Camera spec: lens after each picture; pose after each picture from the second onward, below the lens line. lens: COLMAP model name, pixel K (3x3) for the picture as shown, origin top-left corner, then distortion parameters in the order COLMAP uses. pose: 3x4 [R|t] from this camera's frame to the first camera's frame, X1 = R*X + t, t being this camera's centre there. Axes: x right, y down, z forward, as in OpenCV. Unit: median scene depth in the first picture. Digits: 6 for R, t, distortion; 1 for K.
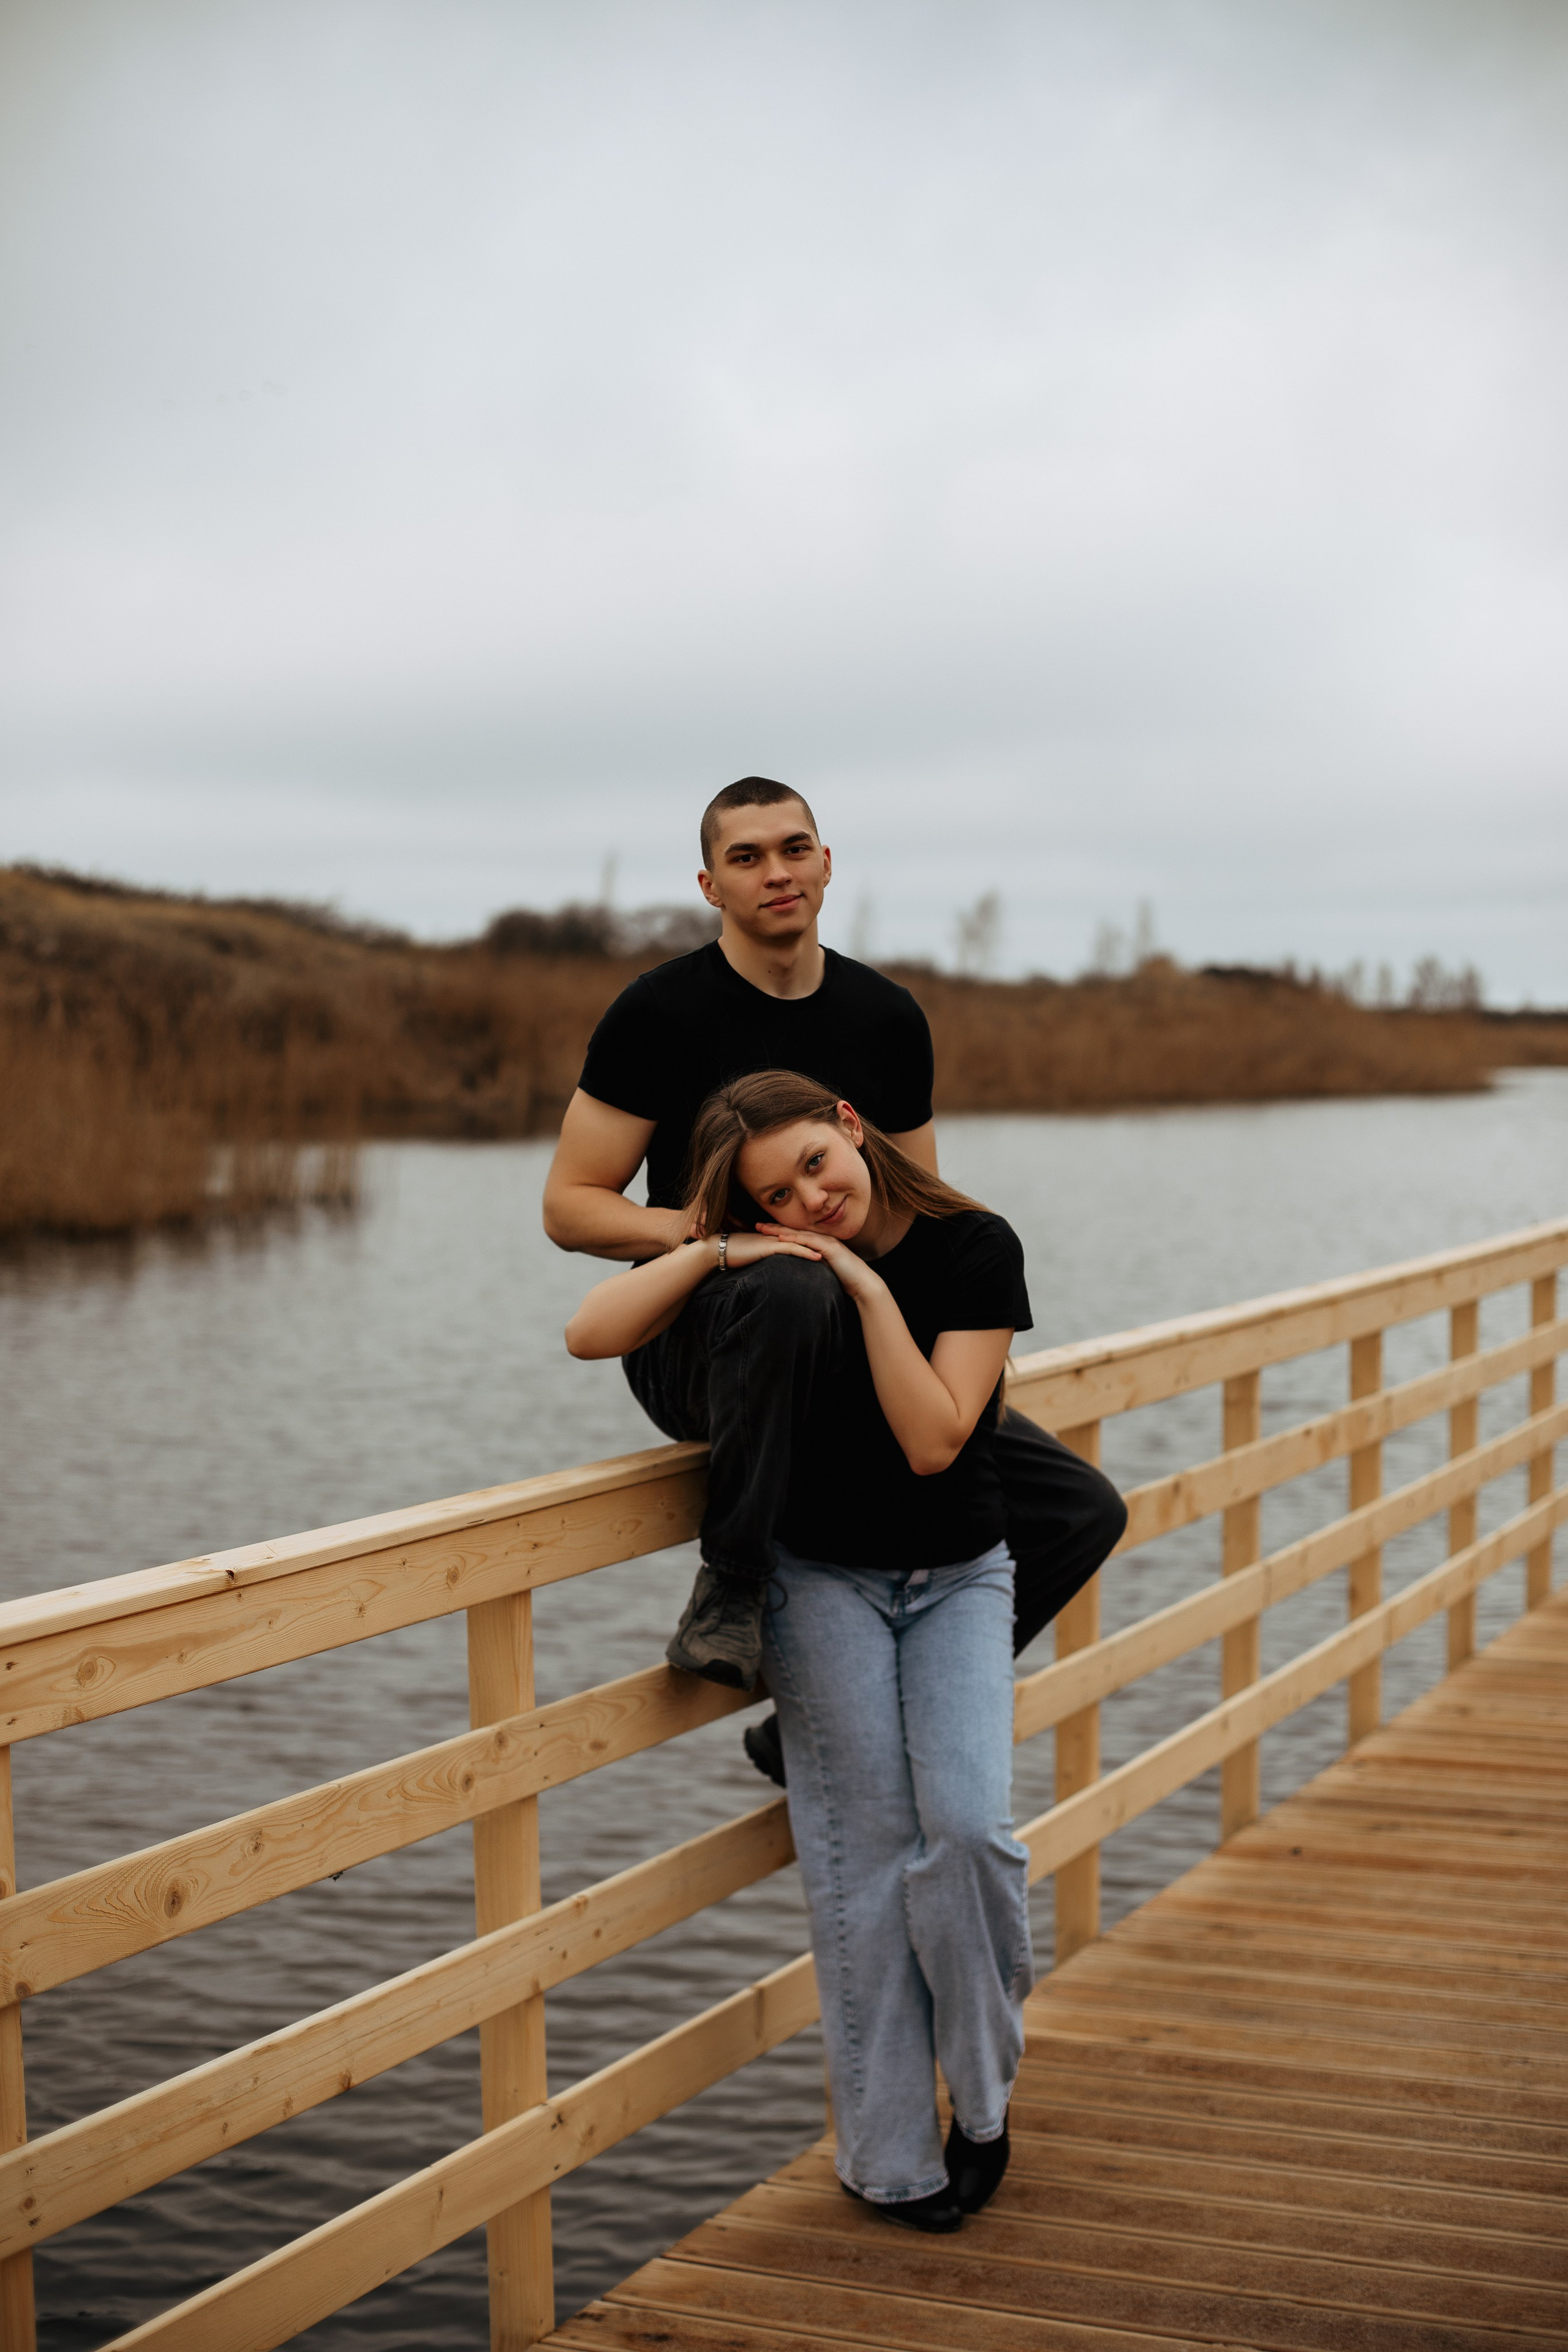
lens RADIAL K [[3425.5, 0, 786.2], [0, 3425.5, 1169.7], [0, 0, 1]] dist [-0.190034, 0.221846]
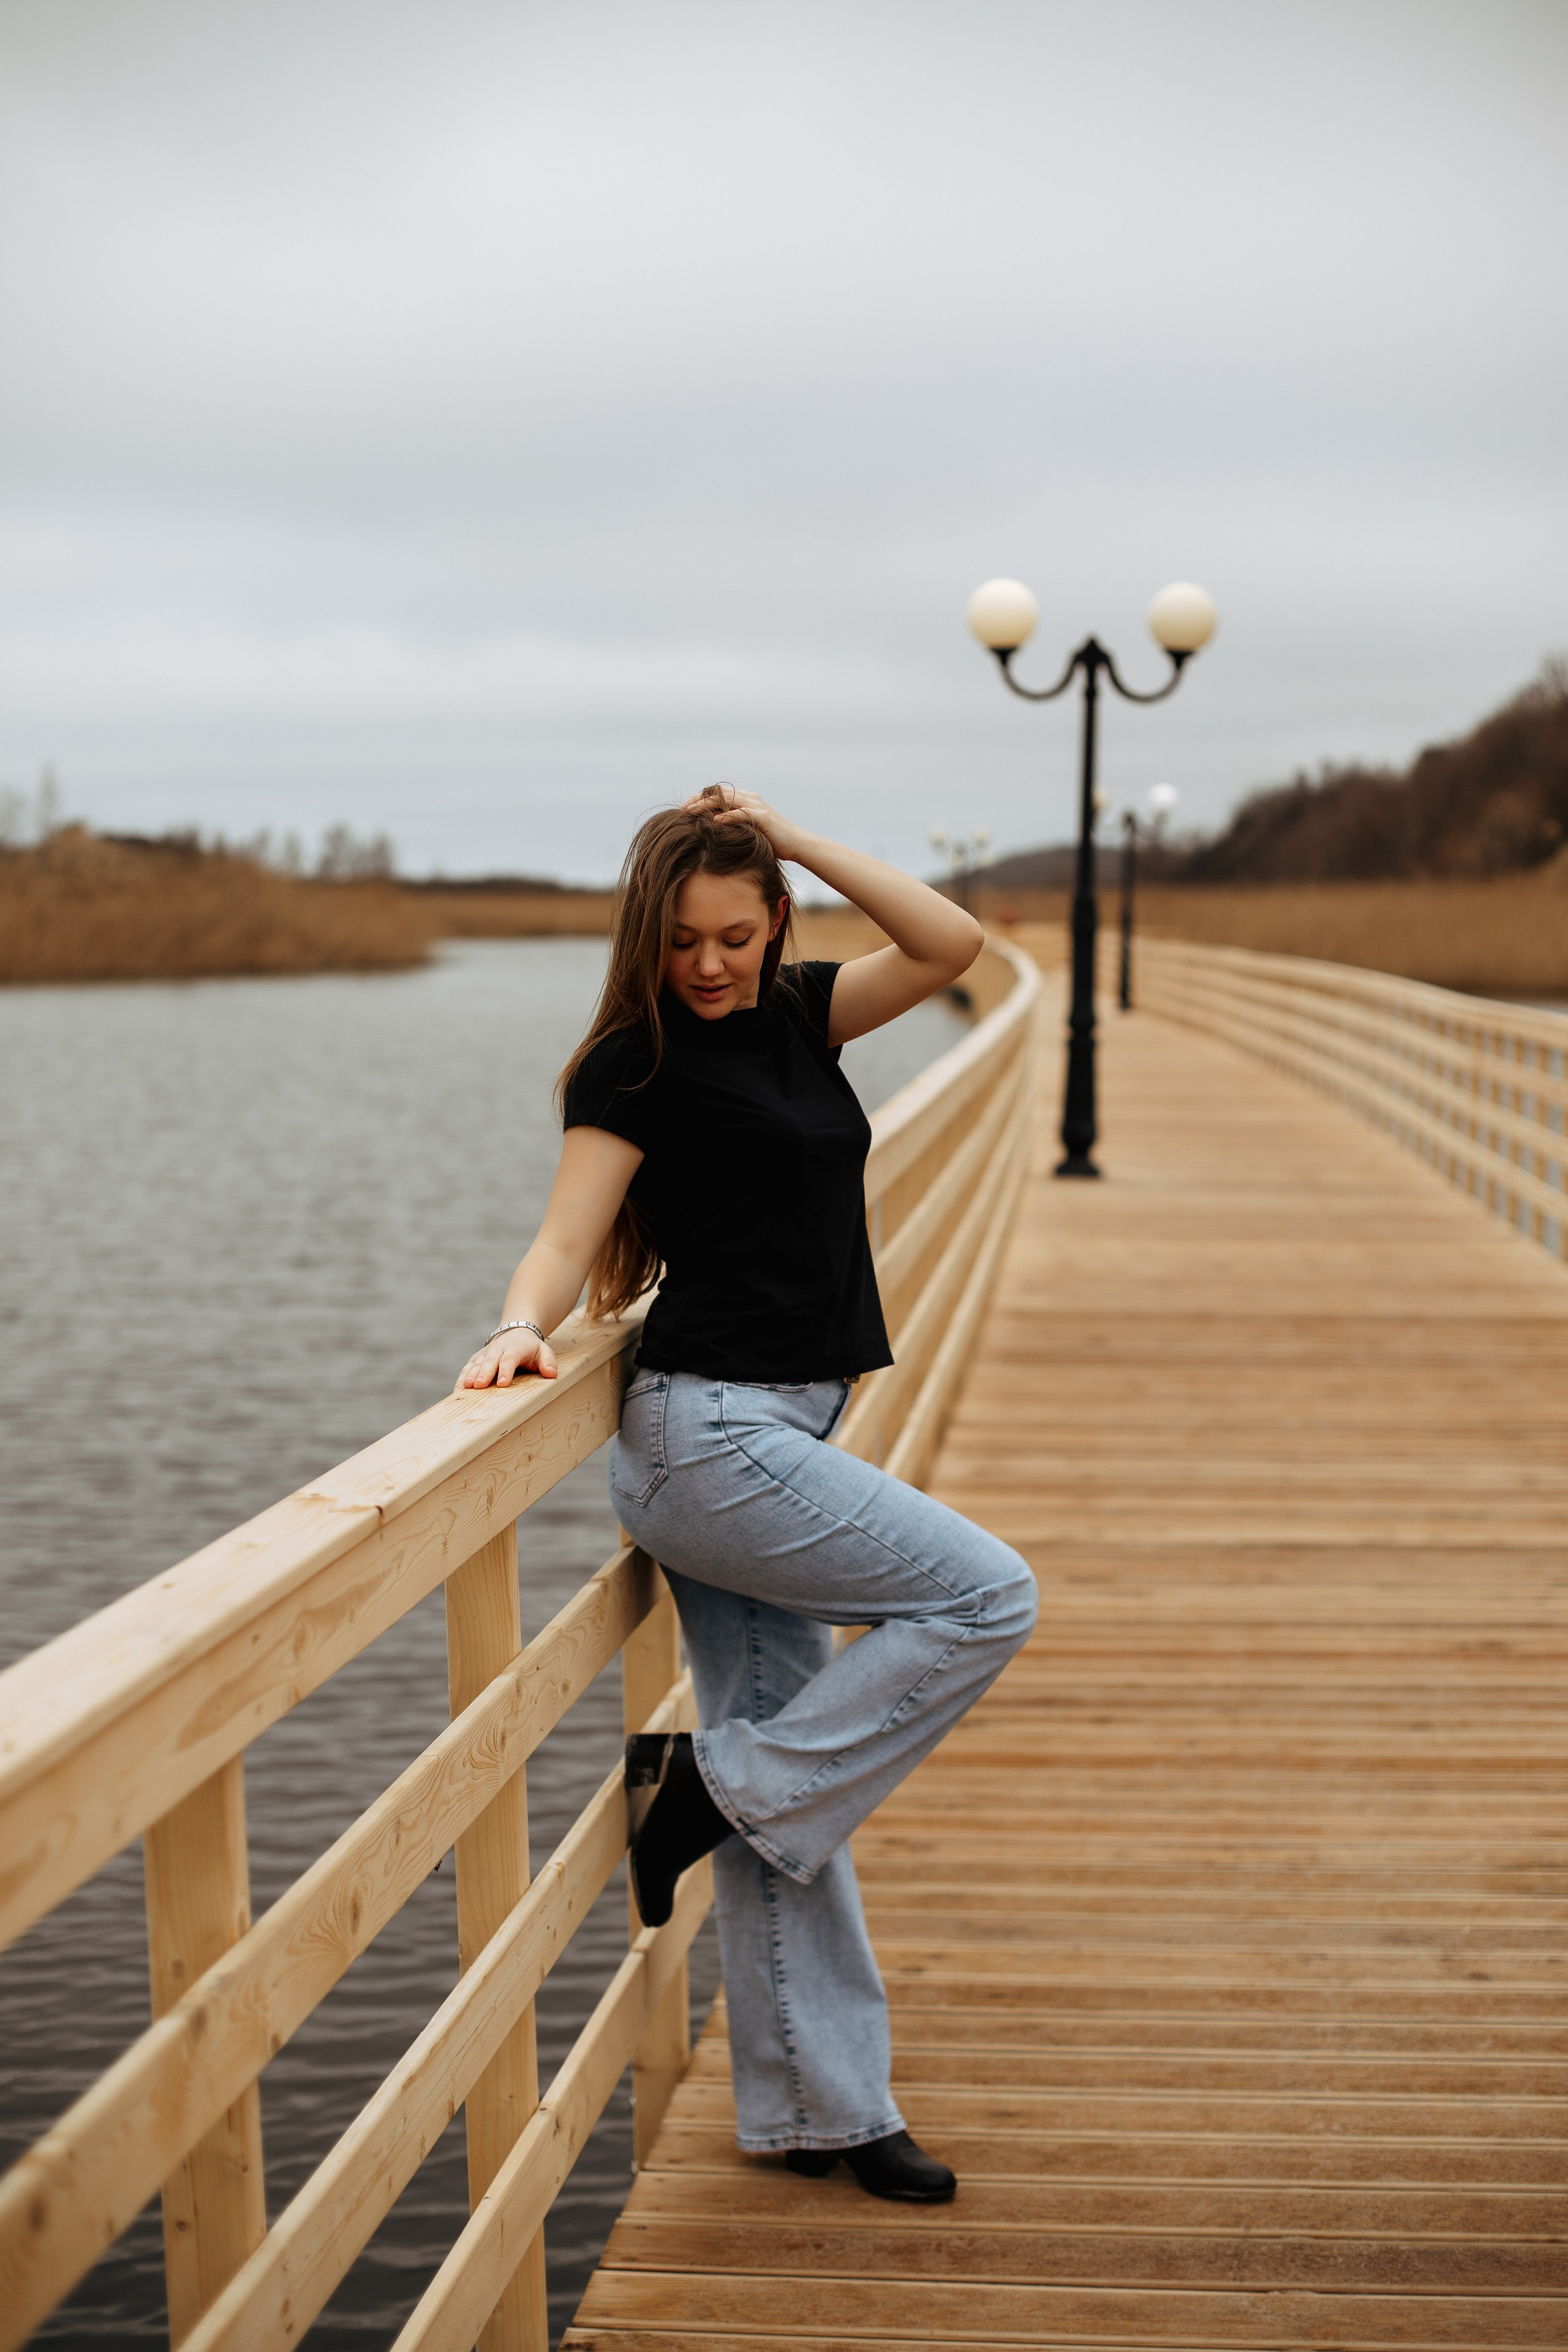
lens RADIAL K [[3576.8, 0, 770.5], [0, 3576.8, 1168.5], [0, 0, 1]] dist [-0.124880, 0.050594]
pose [[0.952167, -0.027219, 0.304364, -0.243603], [0.016880, 0.999189, 0.036551, 0.004633], [-0.305113, -0.029665, 0.951854, 0.111653]]
